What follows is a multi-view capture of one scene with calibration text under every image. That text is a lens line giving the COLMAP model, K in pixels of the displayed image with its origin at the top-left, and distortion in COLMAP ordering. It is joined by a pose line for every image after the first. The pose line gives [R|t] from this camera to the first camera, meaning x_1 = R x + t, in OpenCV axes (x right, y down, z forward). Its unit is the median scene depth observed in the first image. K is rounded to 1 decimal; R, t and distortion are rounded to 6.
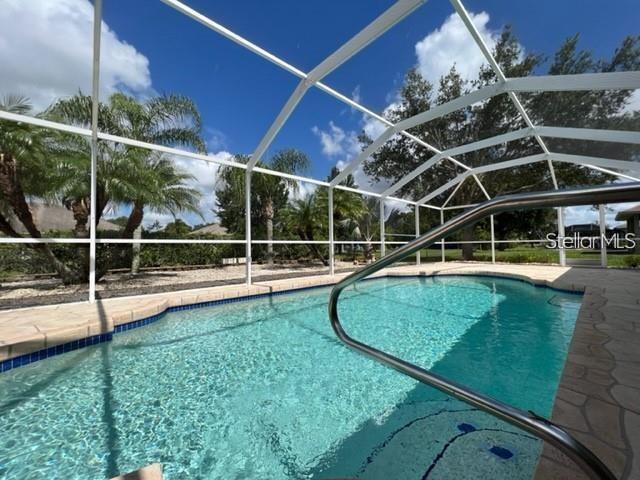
lens RADIAL K [[257.1, 0, 318.5], [0, 257.1, 237.1], [0, 0, 1]] dist [0.009671, 0.000651]
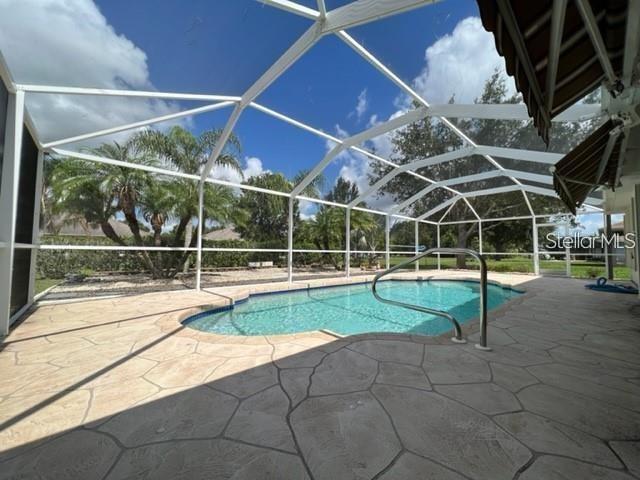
lens RADIAL K [[257.1, 0, 321.5], [0, 257.1, 241.4], [0, 0, 1]] dist [0.009671, 0.000651]
pose [[0.999711, 0.023615, 0.004484, -0.084004], [-0.023596, 0.999713, -0.004229, -0.020778], [-0.004583, 0.004122, 0.999981, -0.252210]]
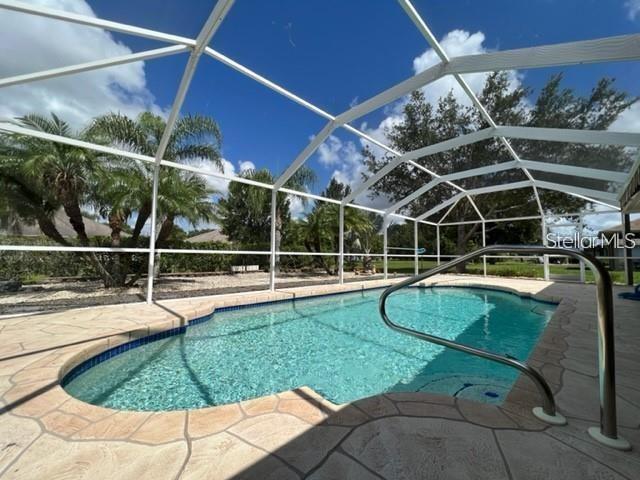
lens RADIAL K [[257.1, 0, 320.8], [0, 257.1, 241.4], [0, 0, 1]] dist [0.009671, 0.000651]
pose [[0.999211, 0.025895, 0.030117, -0.070144], [-0.025364, 0.999518, -0.017894, -0.012789], [-0.030566, 0.017116, 0.999386, -0.096955]]
